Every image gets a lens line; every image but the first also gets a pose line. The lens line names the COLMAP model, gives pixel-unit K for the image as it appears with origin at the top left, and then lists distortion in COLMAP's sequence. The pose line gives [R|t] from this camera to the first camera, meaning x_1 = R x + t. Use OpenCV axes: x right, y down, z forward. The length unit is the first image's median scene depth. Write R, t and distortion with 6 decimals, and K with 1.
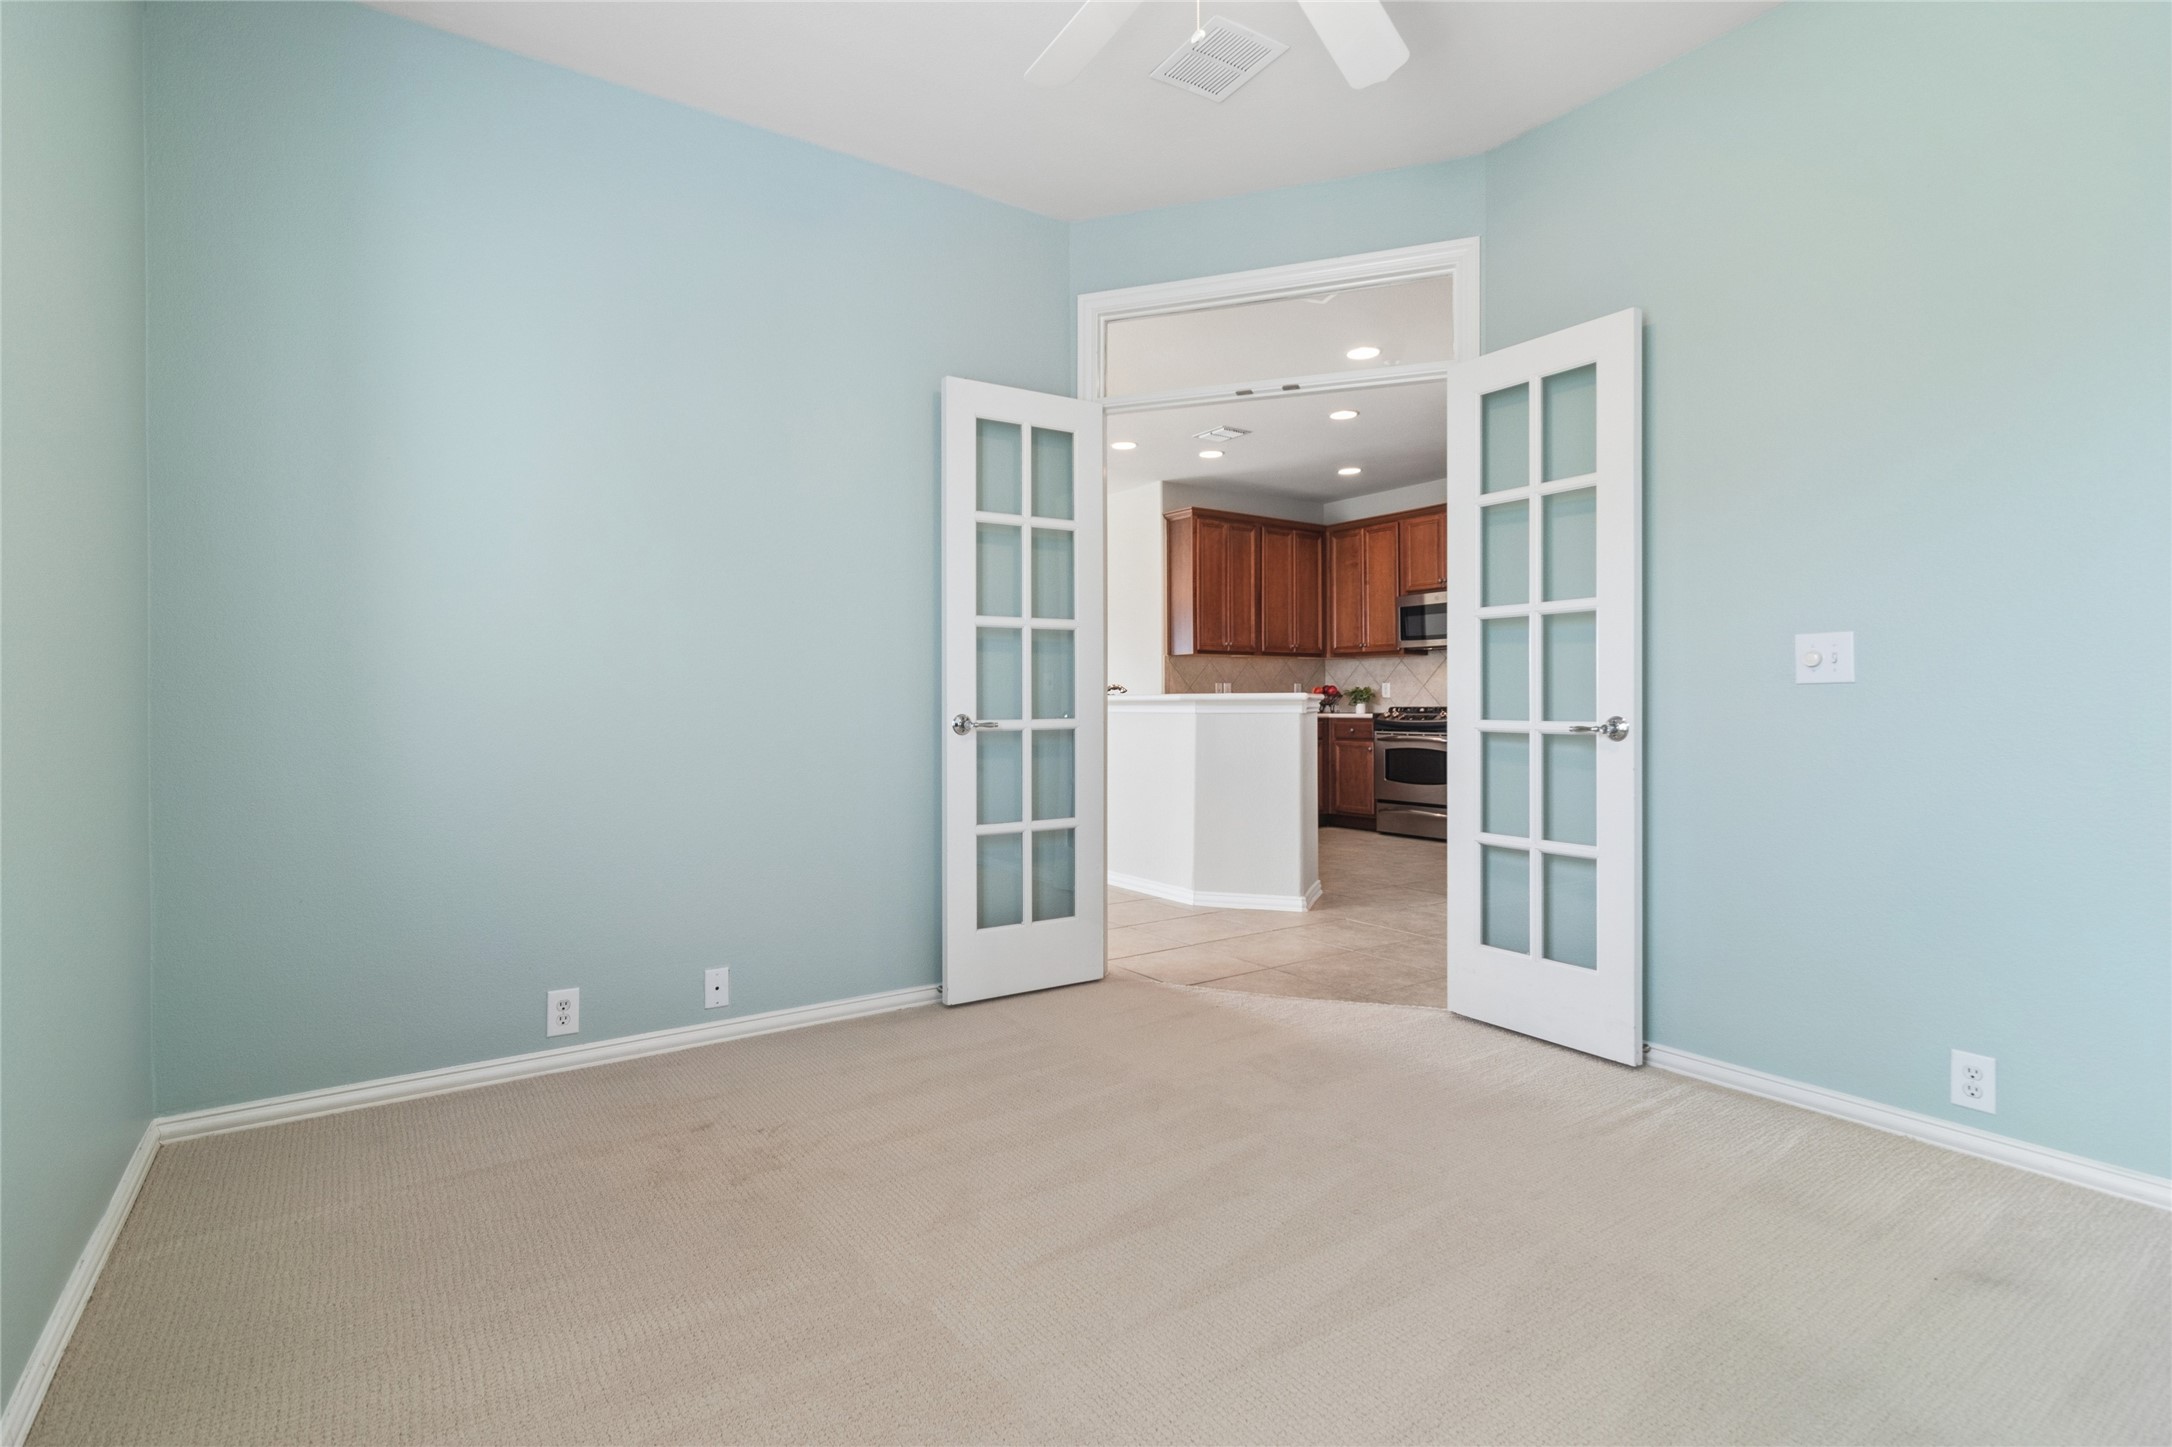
lens RADIAL K [[1028.6, 0, 1086.0], [0, 1028.6, 723.5], [0, 0, 1]] dist [0.000382, 0.000298]
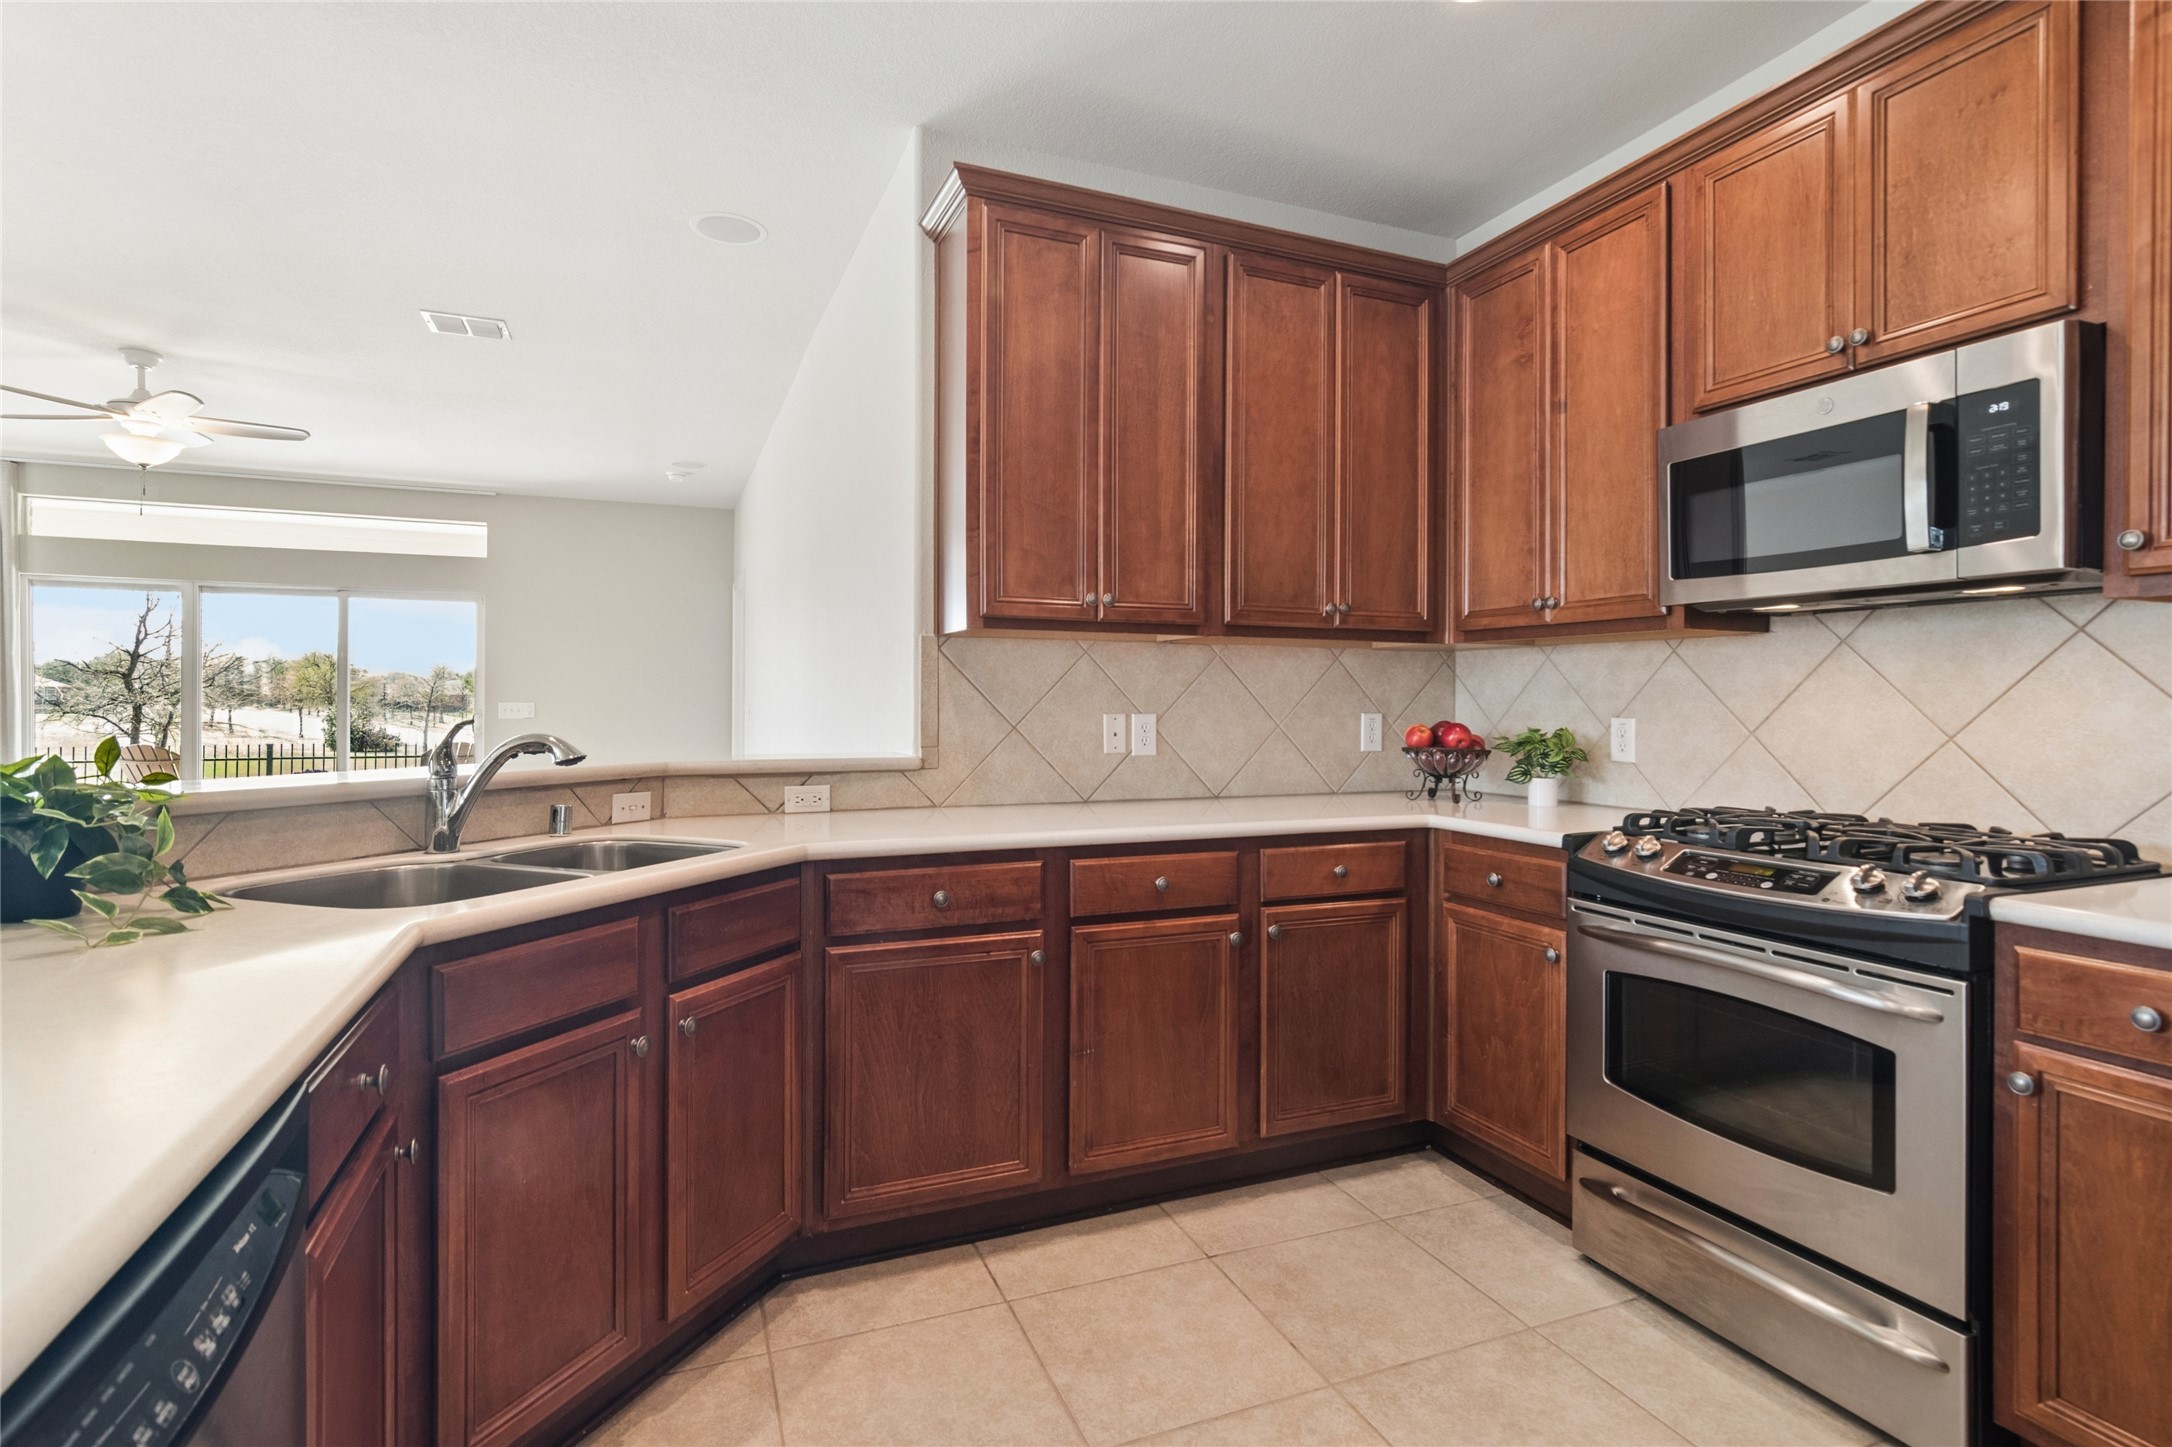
lens RADIAL K [[1057.1, 0, 1096.2], [0, 1057.1, 703.9], [0, 0, 1]] dist [0.001182, 0.002050]
pose [[0.976988, 0.012109, -0.212951, 0.205724], [-0.014752, 0.999833, -0.010825, -0.039413], [0.212784, 0.013717, 0.977003, 0.656739]]
